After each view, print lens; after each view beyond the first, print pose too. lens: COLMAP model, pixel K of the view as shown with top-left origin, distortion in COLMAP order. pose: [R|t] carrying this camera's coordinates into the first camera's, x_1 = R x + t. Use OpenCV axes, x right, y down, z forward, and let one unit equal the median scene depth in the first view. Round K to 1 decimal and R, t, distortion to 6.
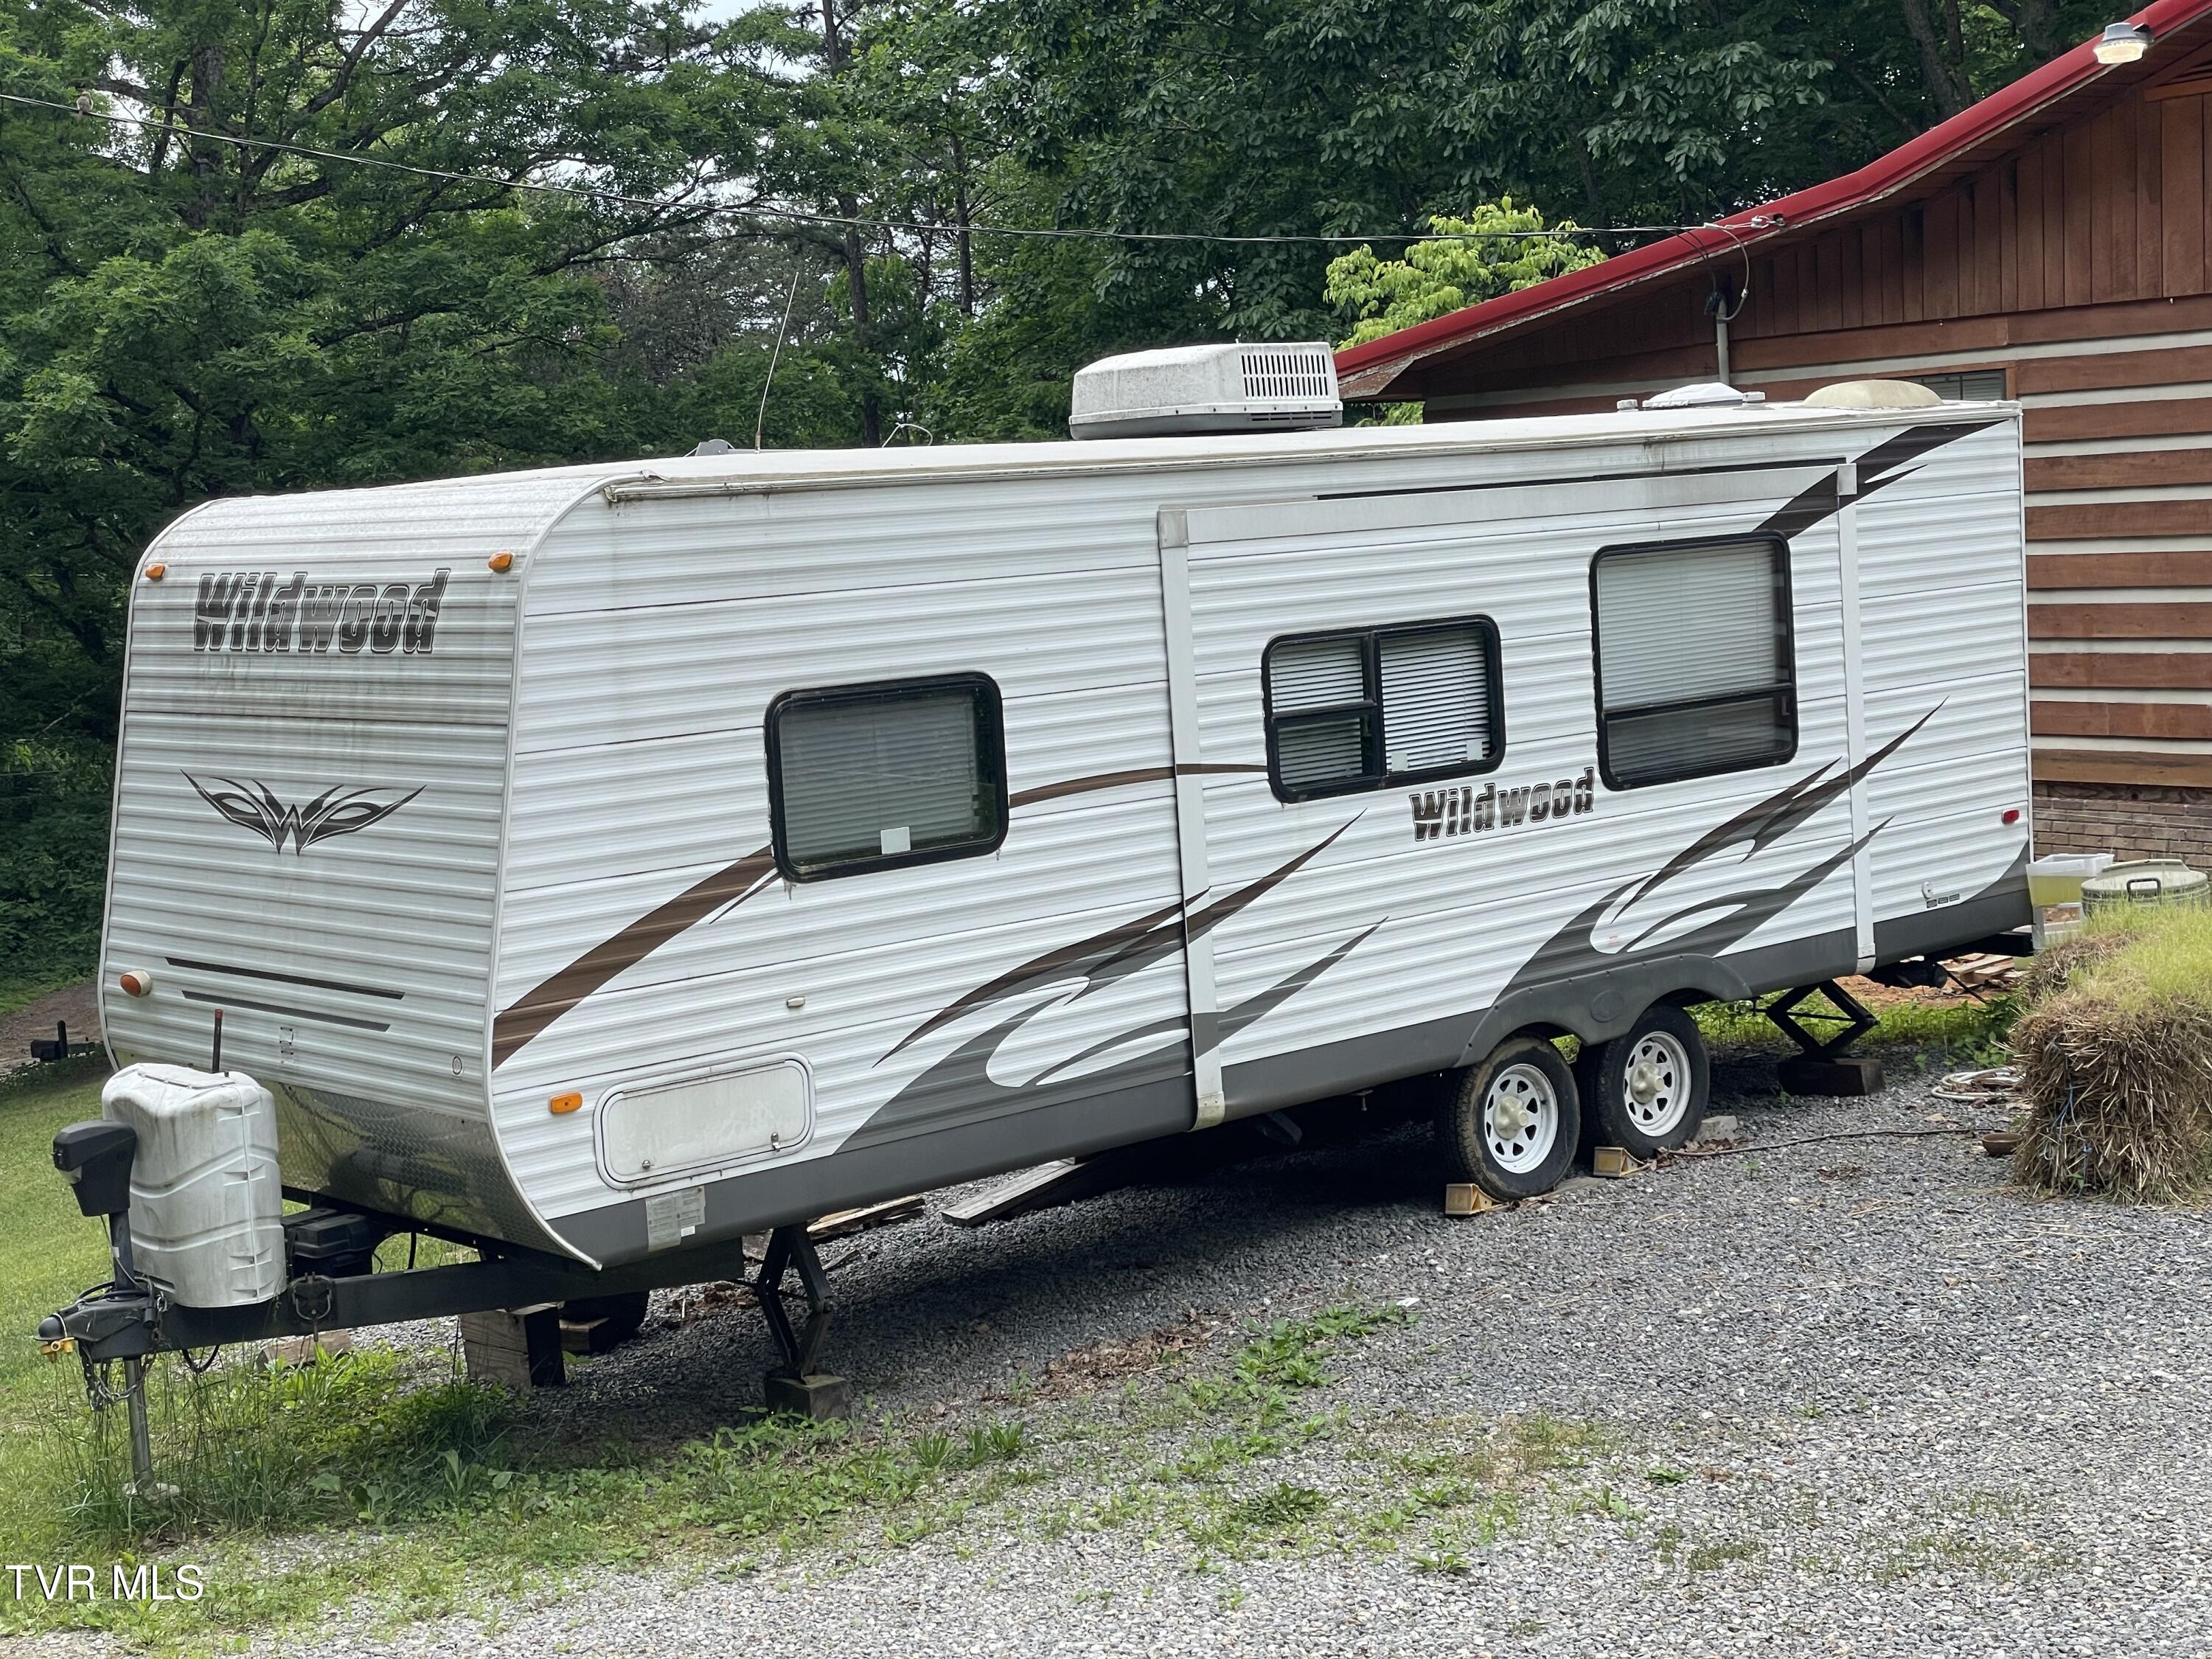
lens RADIAL K [[3400.4, 0, 1106.0], [0, 3400.4, 829.5], [0, 0, 1]] dist [0.022463, 0.055774]
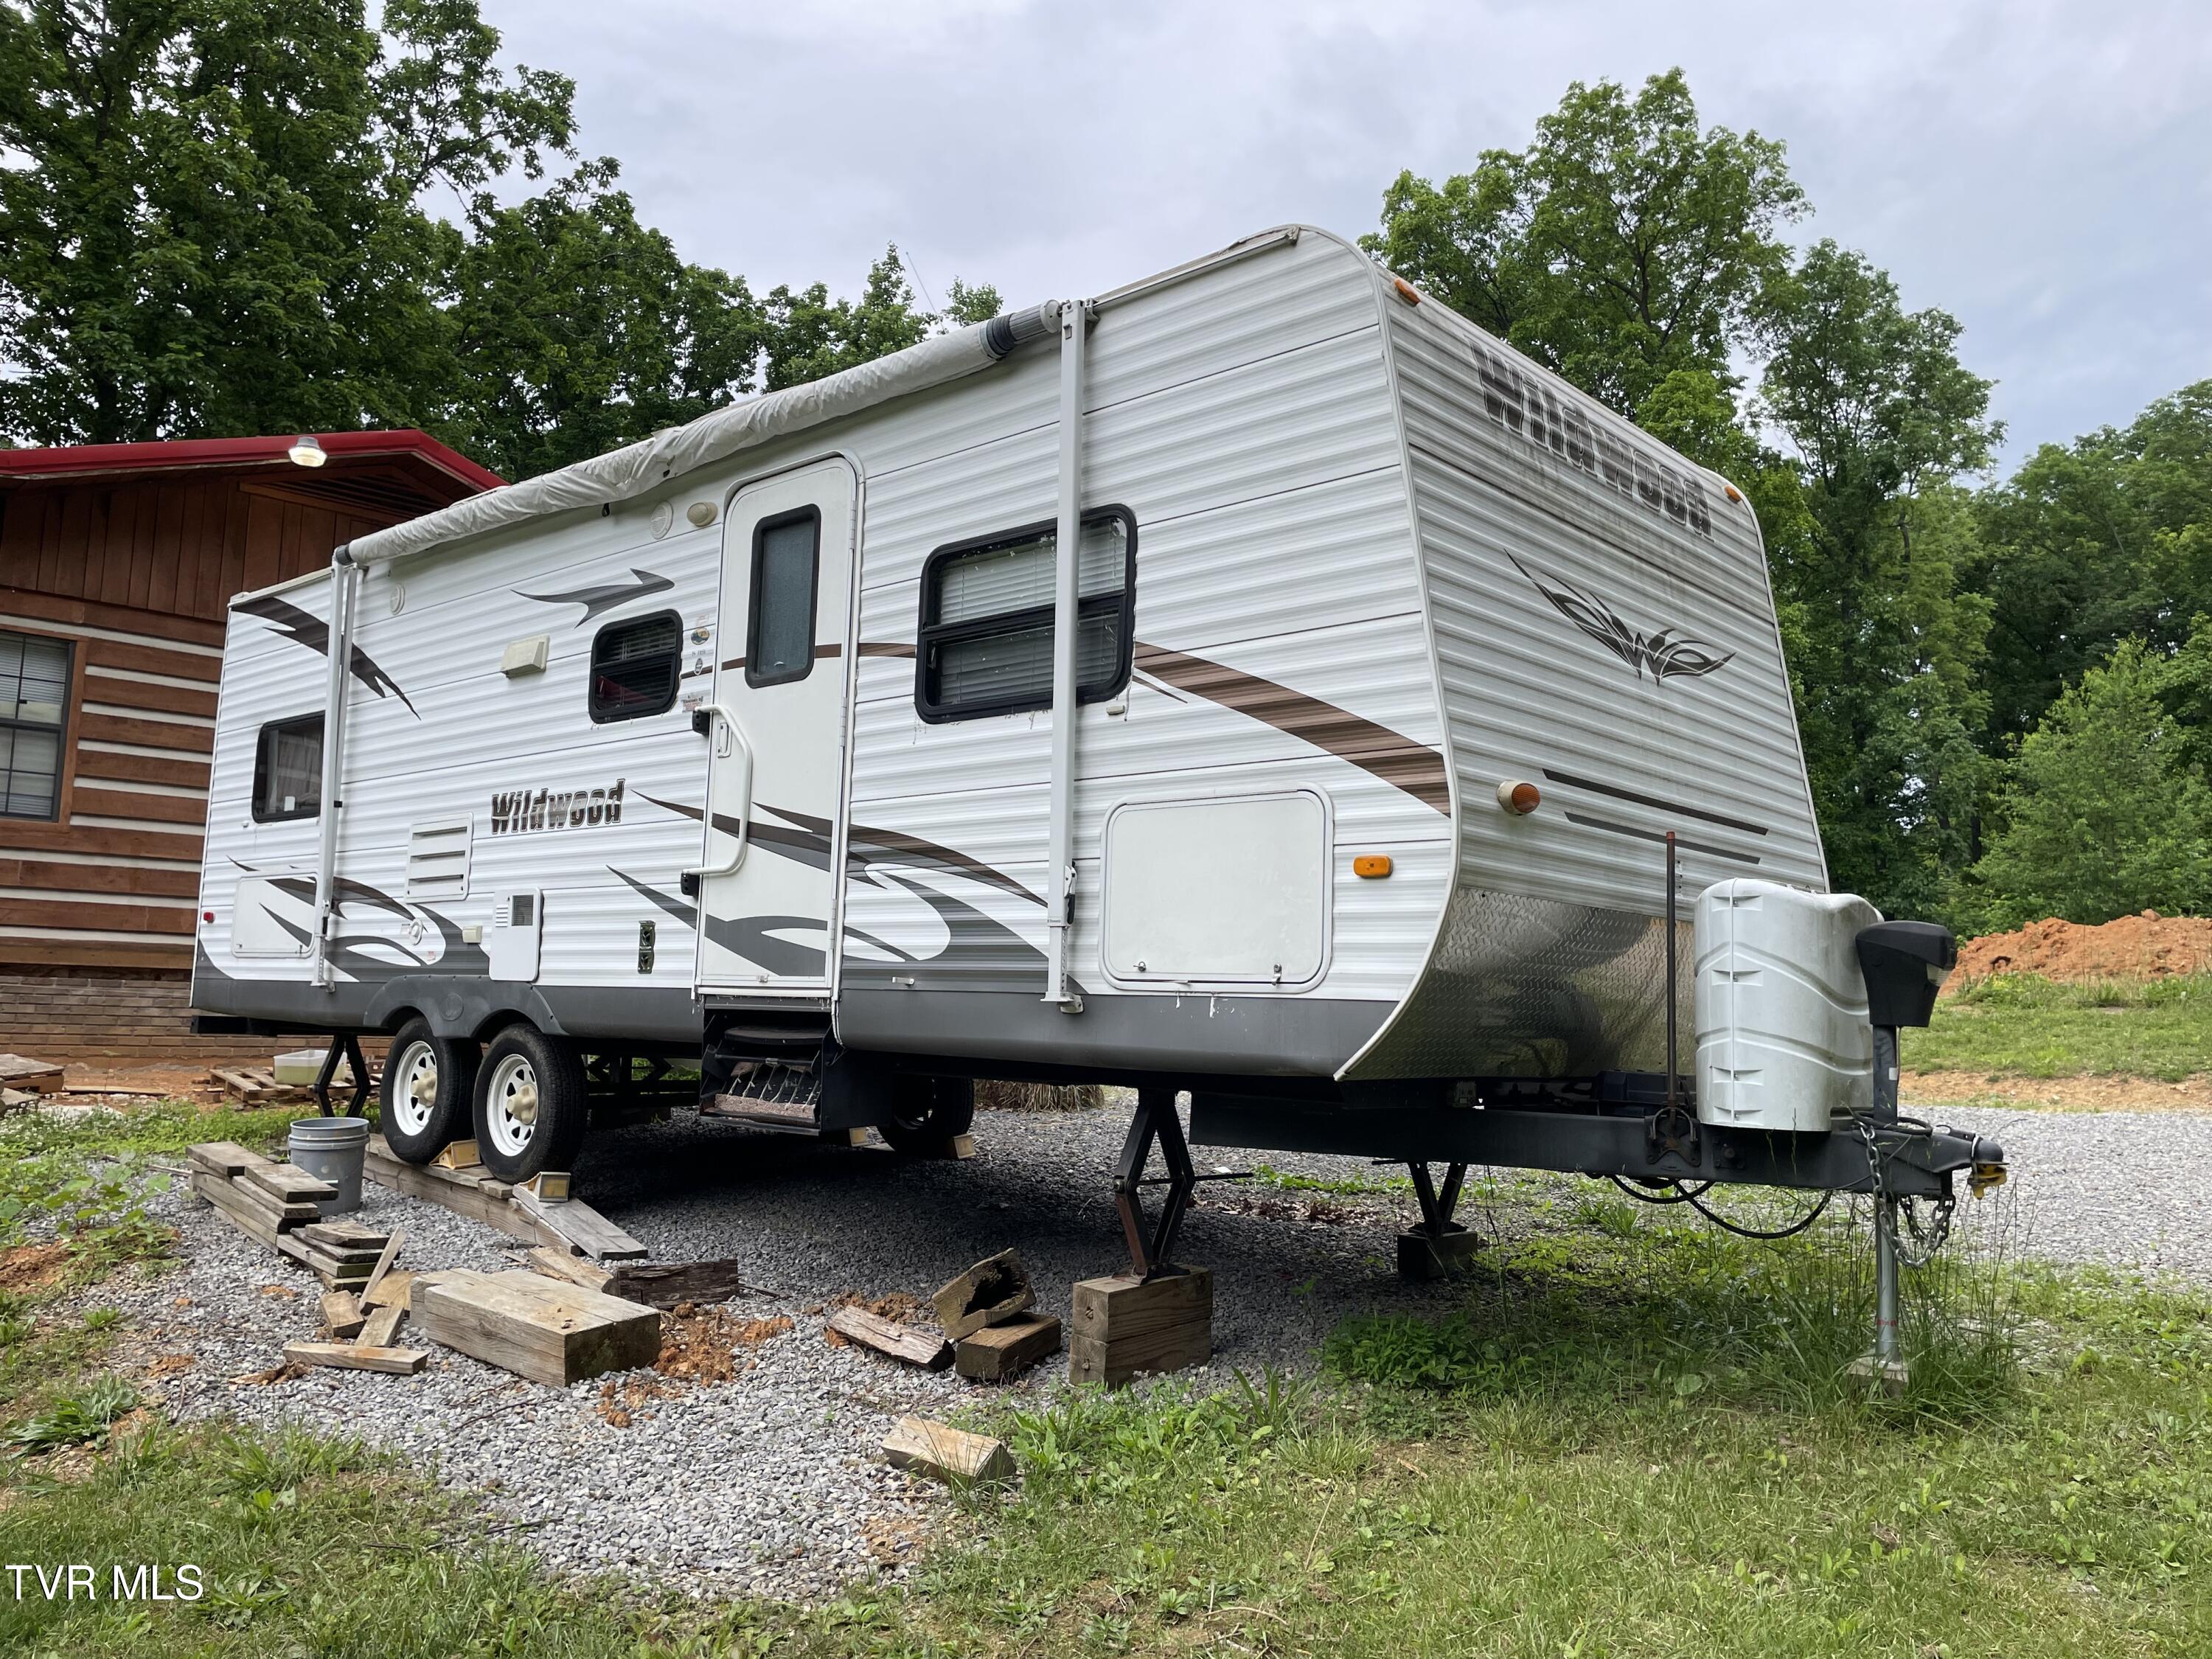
lens RADIAL K [[1664.1, 0, 1106.0], [0, 1664.1, 829.5], [0, 0, 1]] dist [0.100395, -0.121462]
pose [[-0.100132, 0.160738, 0.981905, -0.646943], [0.077020, 0.985156, -0.153416, 0.103429], [-0.991989, 0.060265, -0.111026, 1.142440]]
